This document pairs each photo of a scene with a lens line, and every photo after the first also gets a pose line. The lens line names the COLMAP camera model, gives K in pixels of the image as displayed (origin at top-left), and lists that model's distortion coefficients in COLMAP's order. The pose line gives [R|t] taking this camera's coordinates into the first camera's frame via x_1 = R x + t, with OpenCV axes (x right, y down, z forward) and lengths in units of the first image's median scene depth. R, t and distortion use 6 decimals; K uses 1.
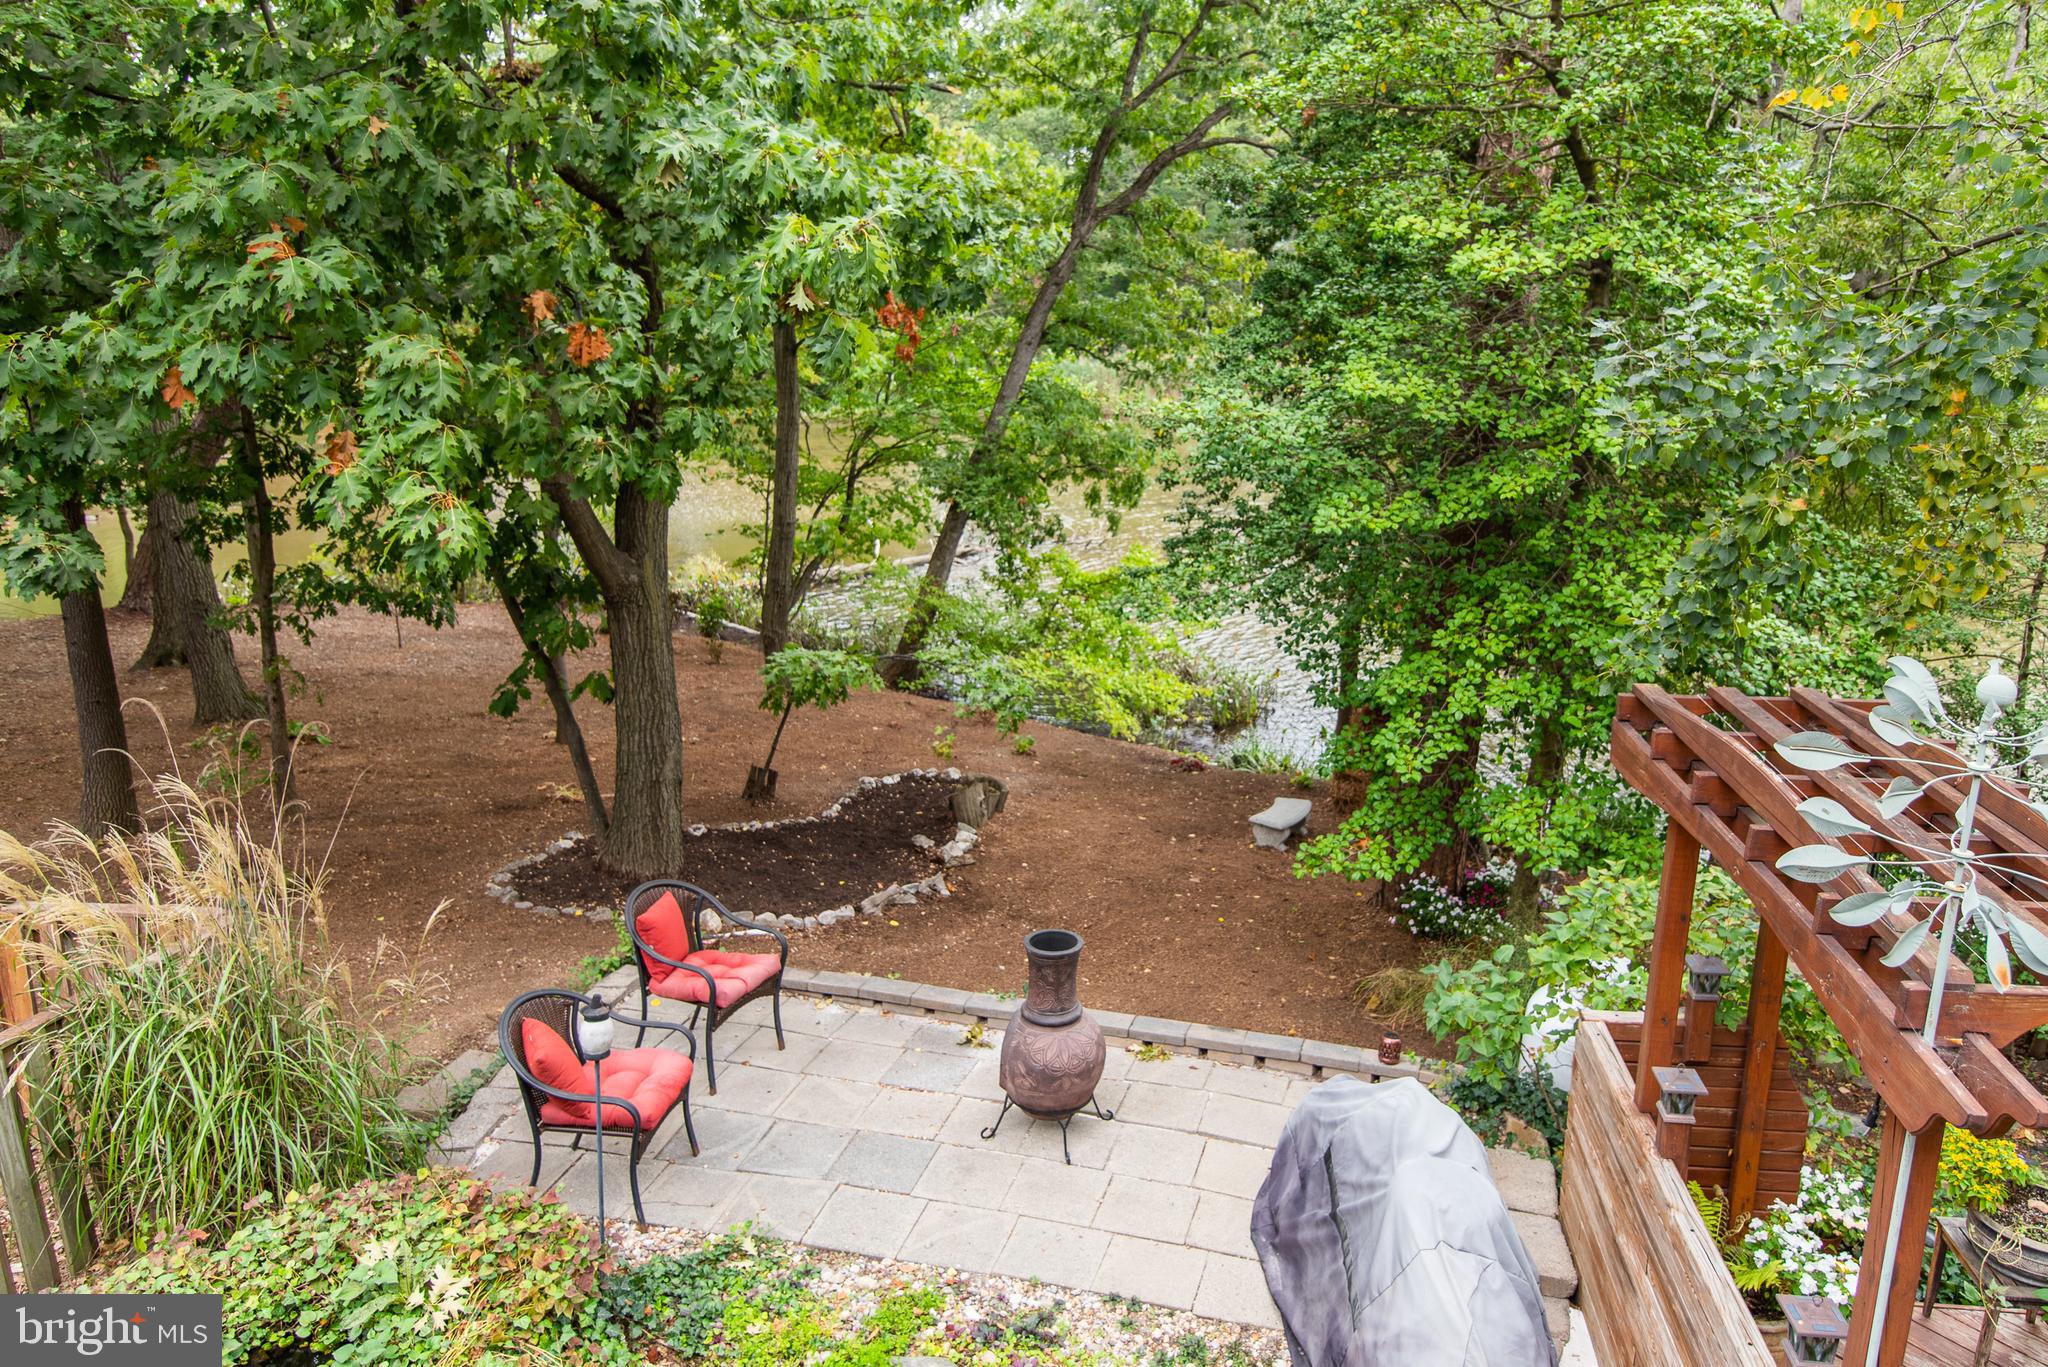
lens RADIAL K [[1390.4, 0, 1024.0], [0, 1390.4, 683.5], [0, 0, 1]] dist [-0.003999, -0.001318]
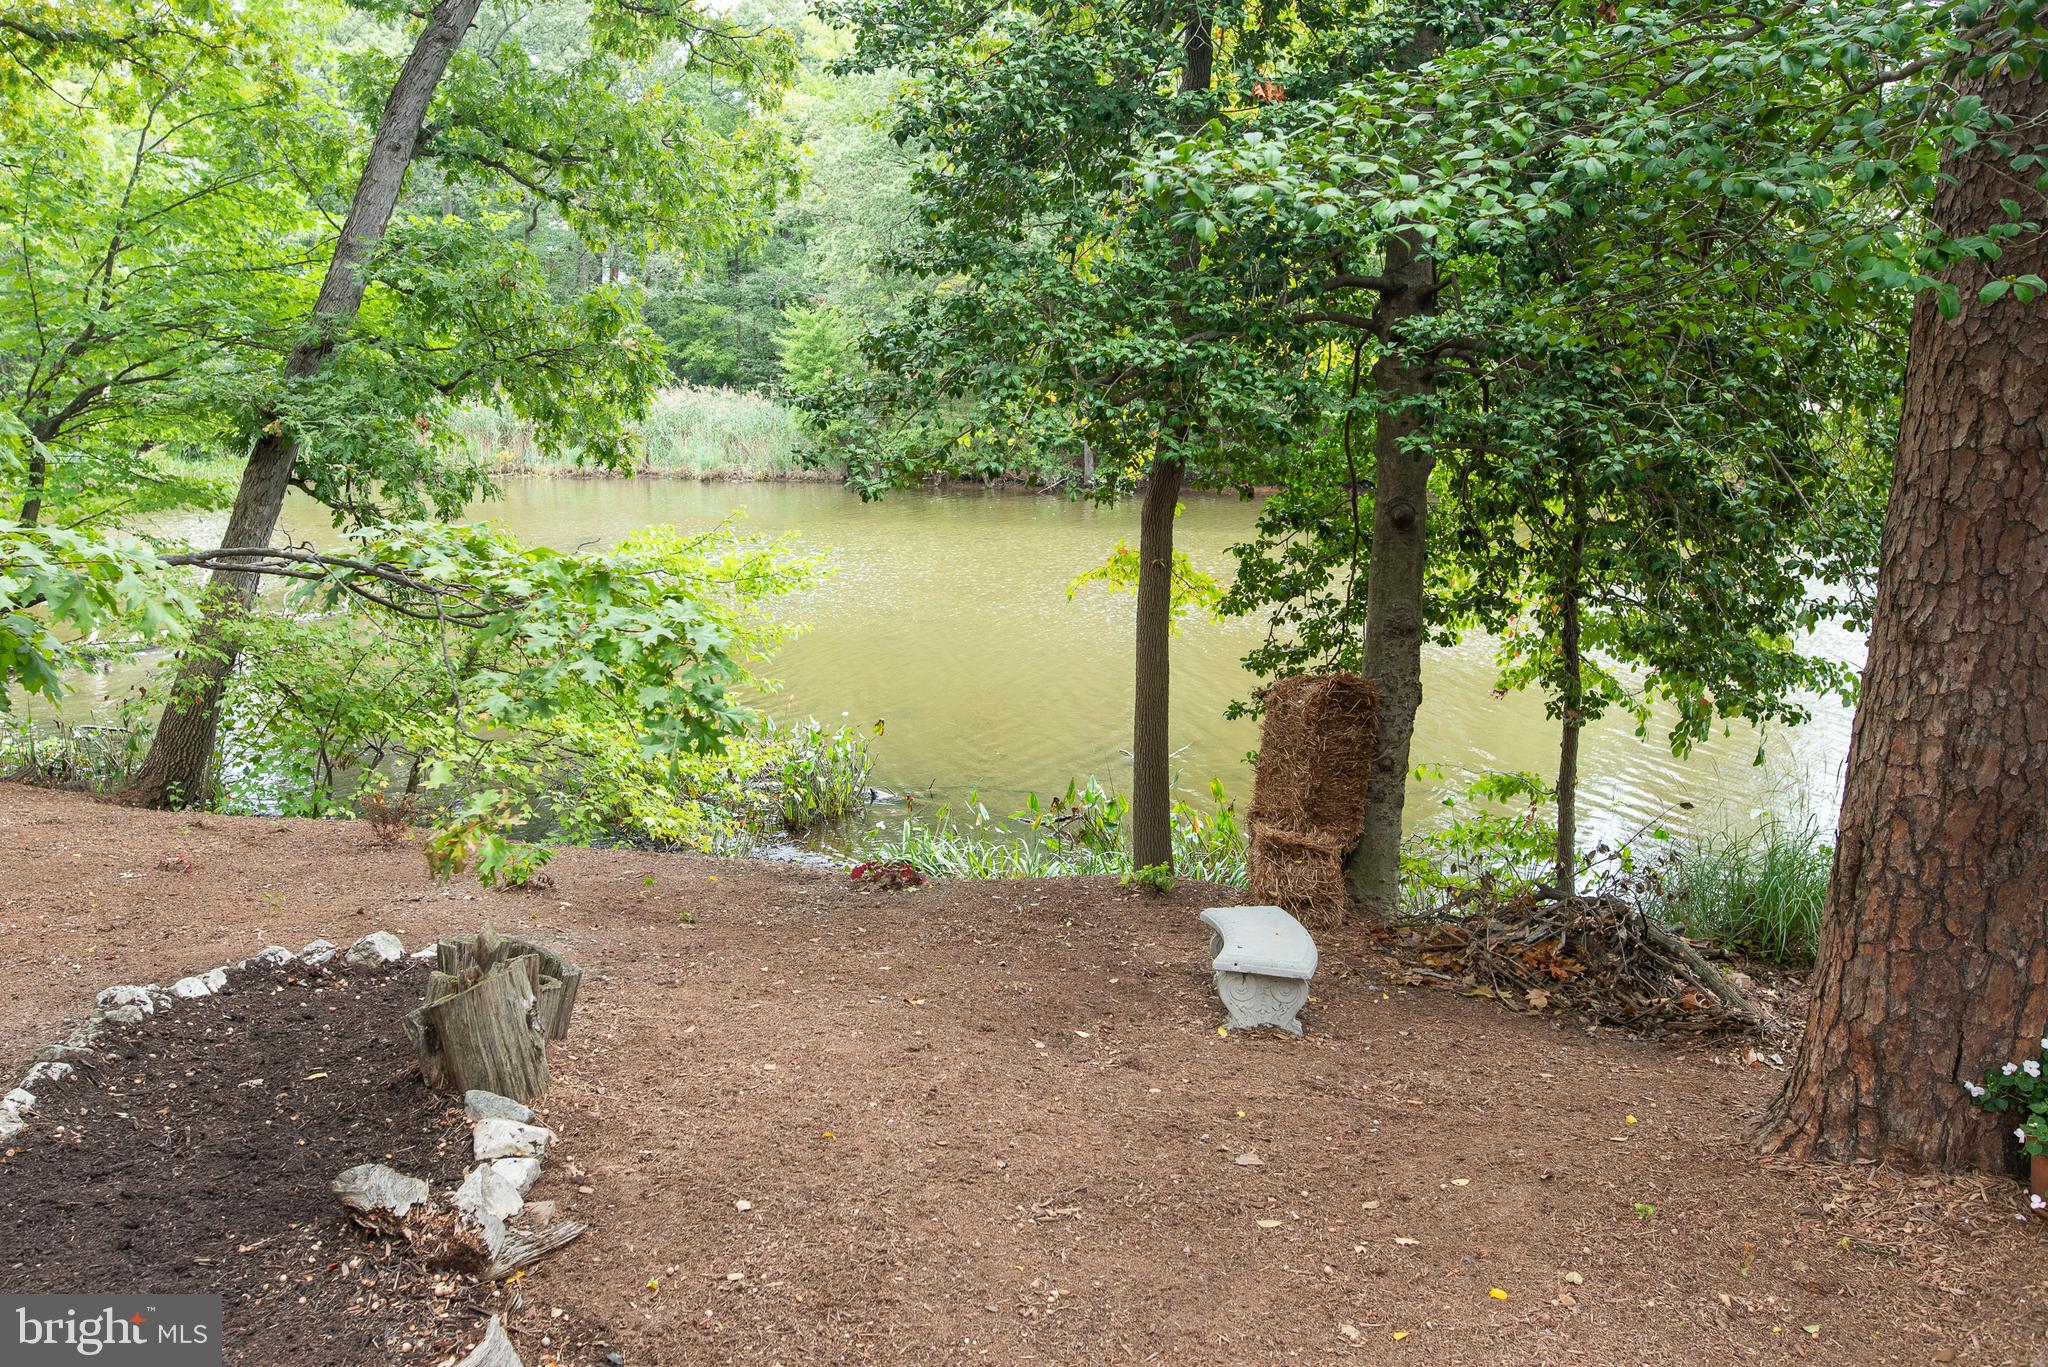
lens RADIAL K [[1737.0, 0, 1024.0], [0, 1737.0, 683.5], [0, 0, 1]] dist [-0.008862, -0.004357]
pose [[0.924372, -0.066082, 0.375724, -0.064518], [0.094721, 0.993798, -0.058249, 0.040113], [-0.369545, 0.089432, 0.924899, 0.531904]]
